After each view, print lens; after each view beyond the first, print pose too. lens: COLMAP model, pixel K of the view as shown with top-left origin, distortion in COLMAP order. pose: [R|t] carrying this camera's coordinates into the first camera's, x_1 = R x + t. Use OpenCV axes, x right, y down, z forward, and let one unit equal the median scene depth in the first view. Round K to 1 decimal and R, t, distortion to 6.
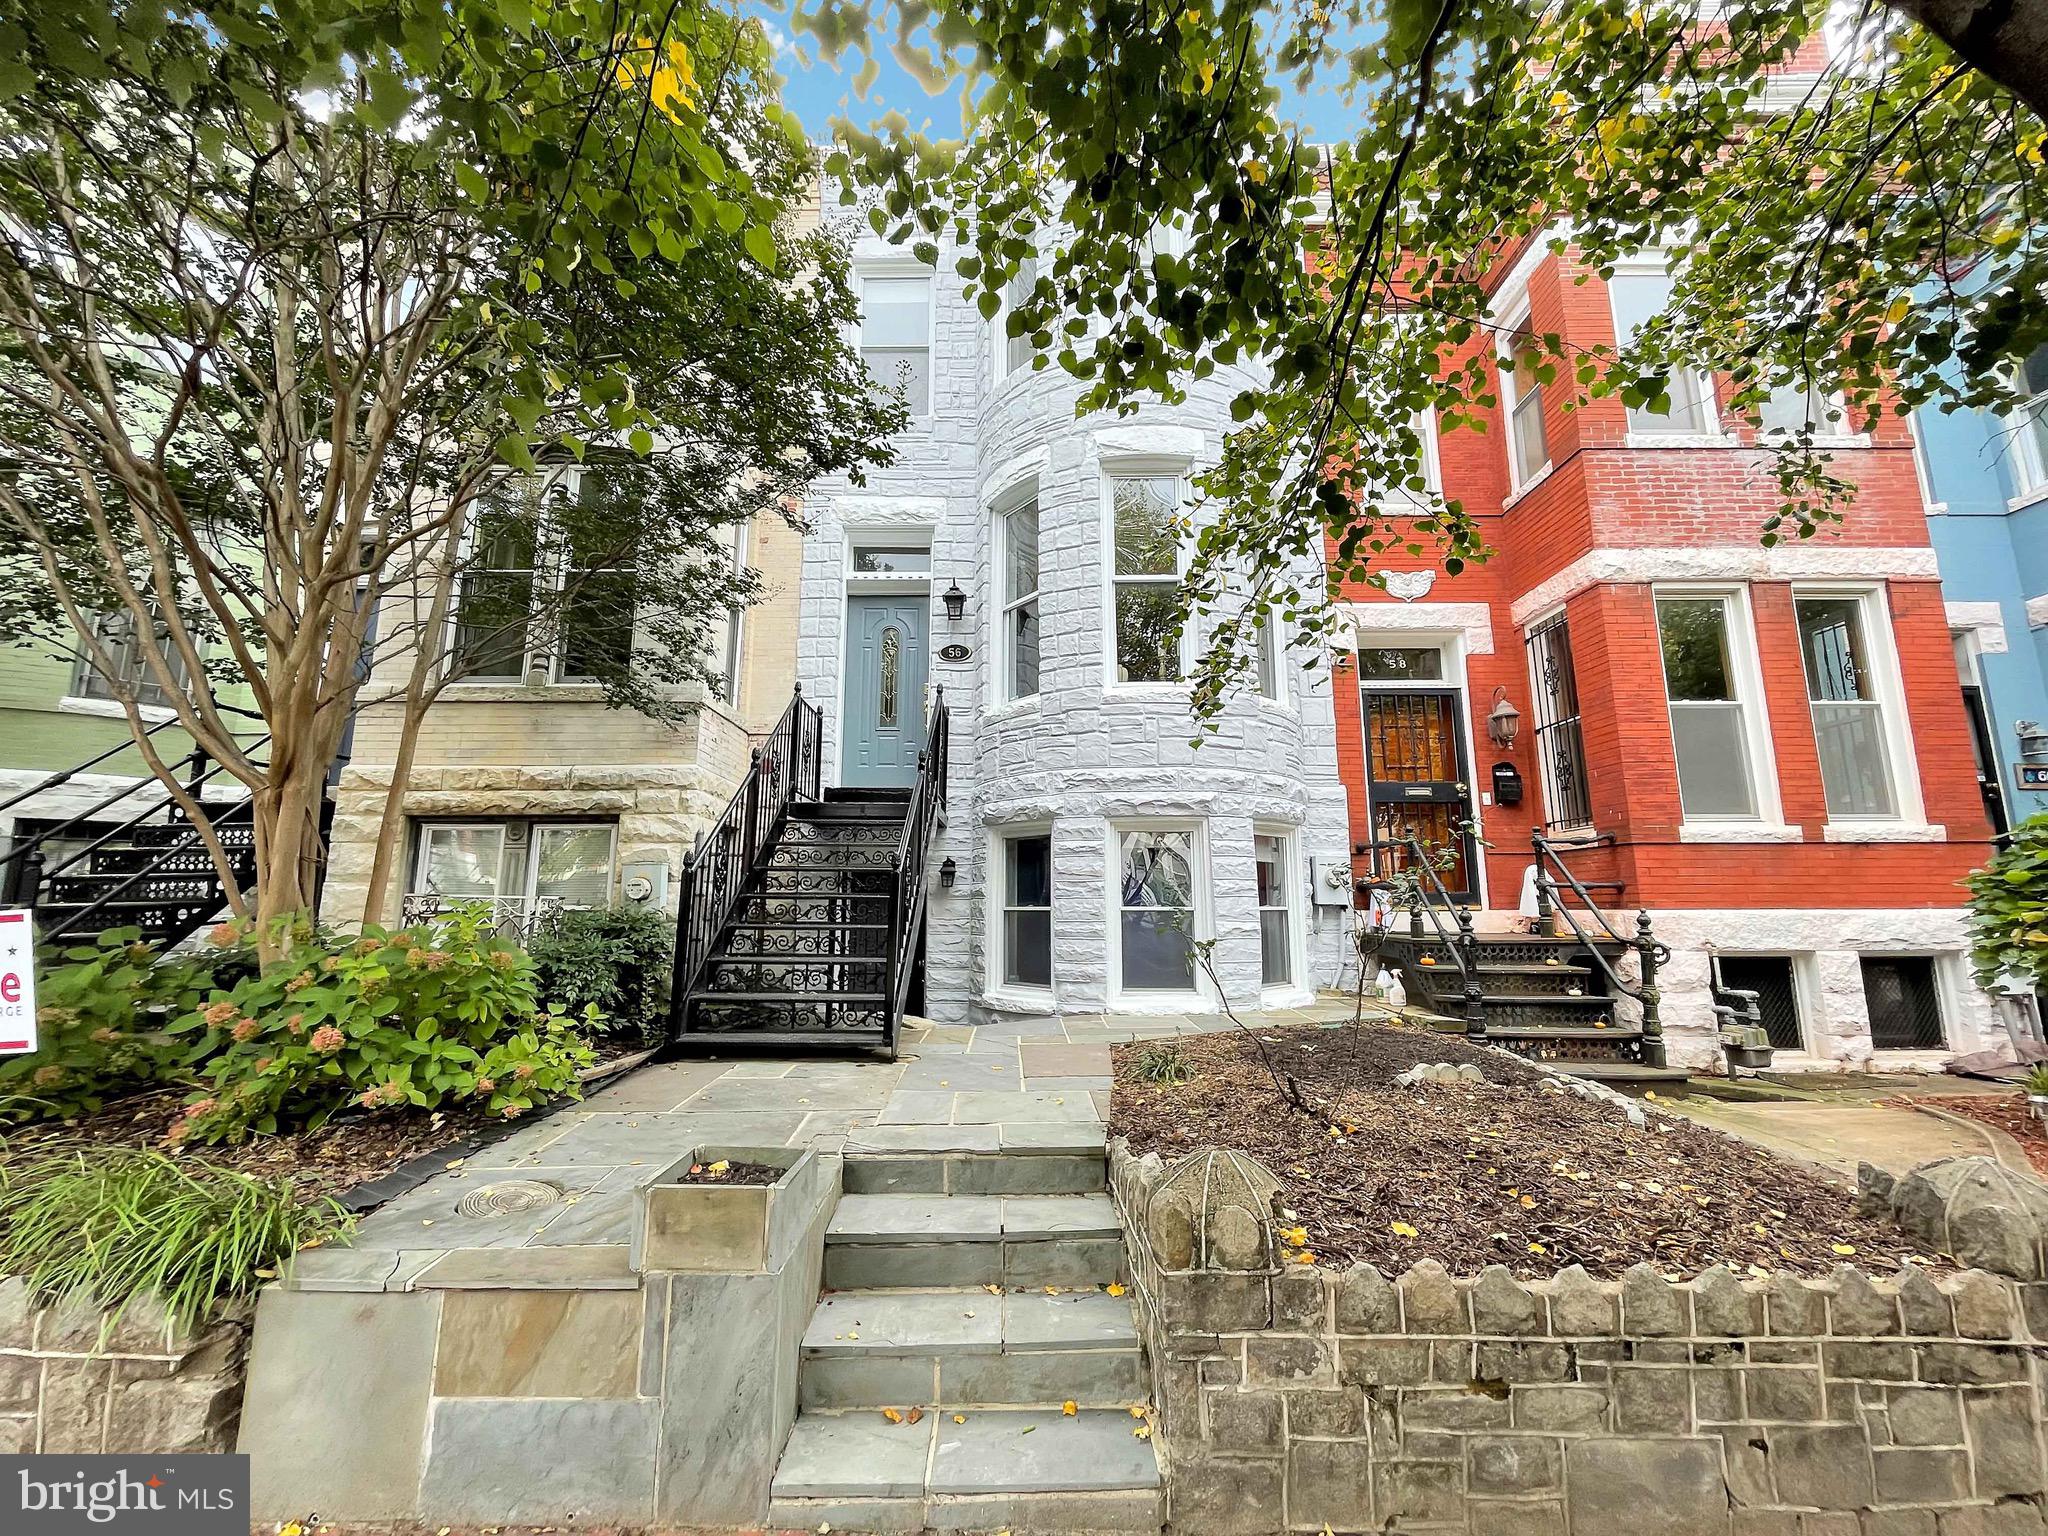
lens RADIAL K [[828.5, 0, 1021.2], [0, 828.5, 765.6], [0, 0, 1]] dist [-0.000672, -0.000483]
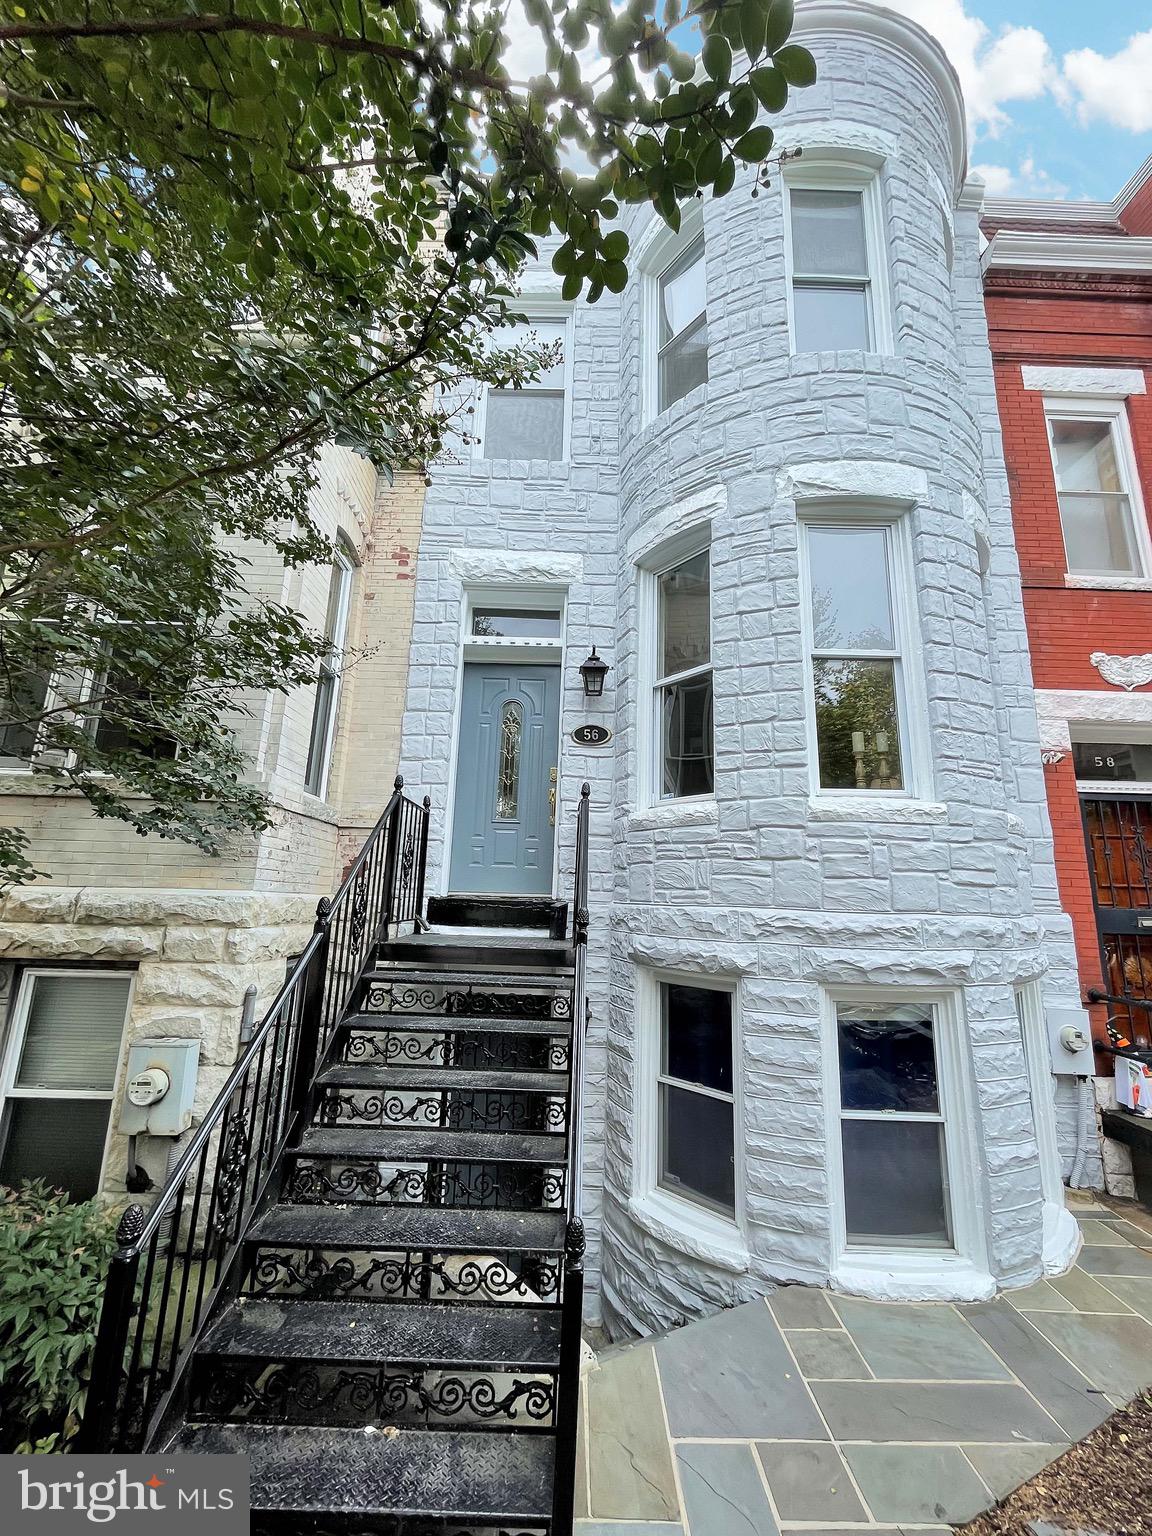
lens RADIAL K [[616.5, 0, 577.9], [0, 616.5, 762.8], [0, 0, 1]] dist [-0.005418, 0.001166]
pose [[0.999568, 0.029392, -0.000121, -0.099180], [-0.029374, 0.998790, -0.039434, -0.089094], [-0.001038, 0.039420, 0.999222, 0.407447]]
